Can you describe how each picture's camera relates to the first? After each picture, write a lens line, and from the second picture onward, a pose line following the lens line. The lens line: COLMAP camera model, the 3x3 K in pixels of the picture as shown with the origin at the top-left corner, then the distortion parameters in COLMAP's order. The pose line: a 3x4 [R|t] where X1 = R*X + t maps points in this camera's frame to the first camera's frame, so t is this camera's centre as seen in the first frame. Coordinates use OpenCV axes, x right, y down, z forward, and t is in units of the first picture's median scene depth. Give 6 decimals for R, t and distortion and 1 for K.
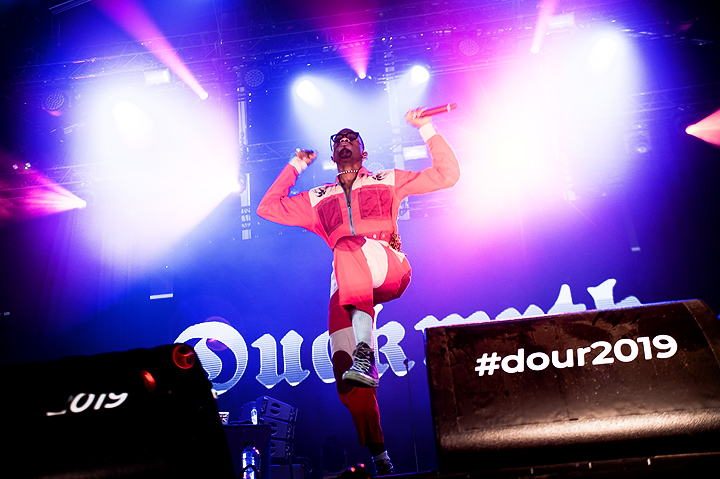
lens RADIAL K [[733.5, 0, 352.3], [0, 733.5, 240.6], [0, 0, 1]] dist [0.079060, 0.000000]
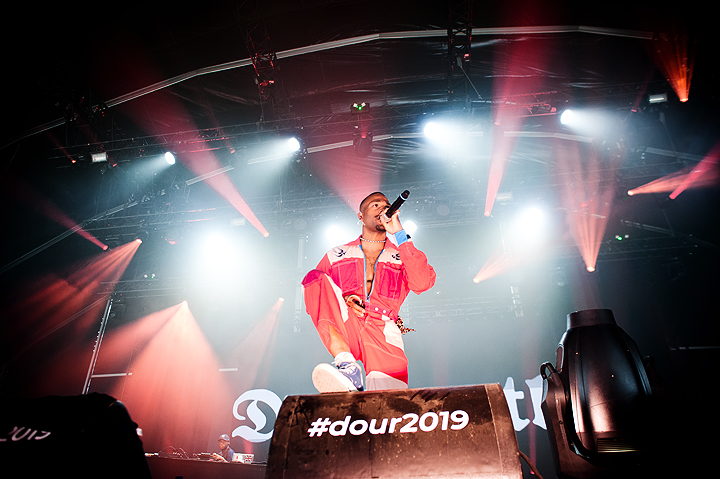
lens RADIAL K [[491.5, 0, 359.5], [0, 491.5, 240.5], [0, 0, 1]] dist [-0.043487, 0.010830]
pose [[0.997307, 0.040821, -0.060932, 0.281352], [-0.051996, 0.979452, -0.194860, 0.014697], [0.051725, 0.197504, 0.978937, 0.125022]]
